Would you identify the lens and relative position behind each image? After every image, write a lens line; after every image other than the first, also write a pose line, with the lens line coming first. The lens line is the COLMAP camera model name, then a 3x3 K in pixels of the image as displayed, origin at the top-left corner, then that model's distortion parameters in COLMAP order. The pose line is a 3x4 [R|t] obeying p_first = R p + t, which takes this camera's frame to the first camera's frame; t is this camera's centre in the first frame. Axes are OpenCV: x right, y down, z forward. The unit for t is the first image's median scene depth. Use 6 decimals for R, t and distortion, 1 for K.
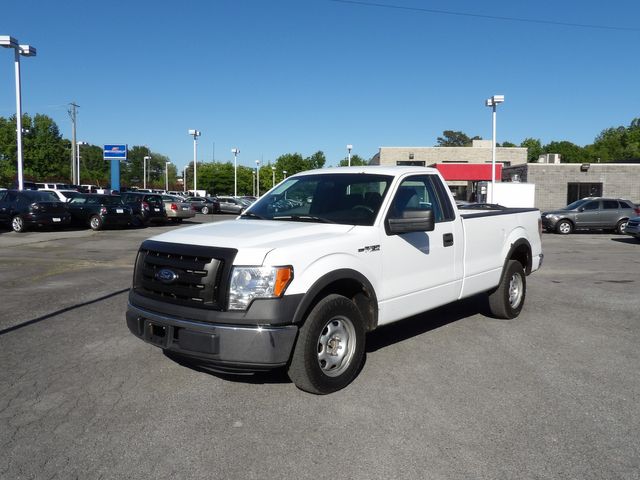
lens RADIAL K [[537.8, 0, 323.7], [0, 537.8, 235.4], [0, 0, 1]] dist [-0.030606, 0.021562]
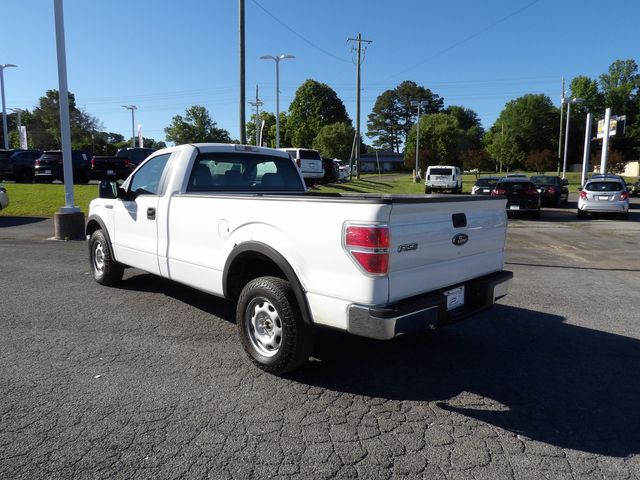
lens RADIAL K [[457.9, 0, 326.3], [0, 457.9, 235.6], [0, 0, 1]] dist [-0.029349, 0.027206]
pose [[-0.098987, 0.102801, -0.989764, 0.786065], [-0.075828, 0.990978, 0.110511, -0.053266], [0.992195, 0.085991, -0.090298, 1.036453]]
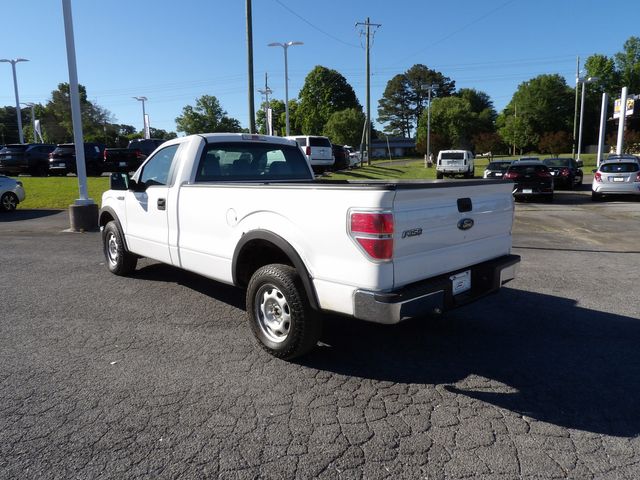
lens RADIAL K [[457.9, 0, 326.3], [0, 457.9, 235.6], [0, 0, 1]] dist [-0.029349, 0.027206]
pose [[-0.123763, 0.132211, -0.983465, 0.790908], [-0.055028, 0.988645, 0.139832, -0.054186], [0.990785, 0.071424, -0.115083, 1.043215]]
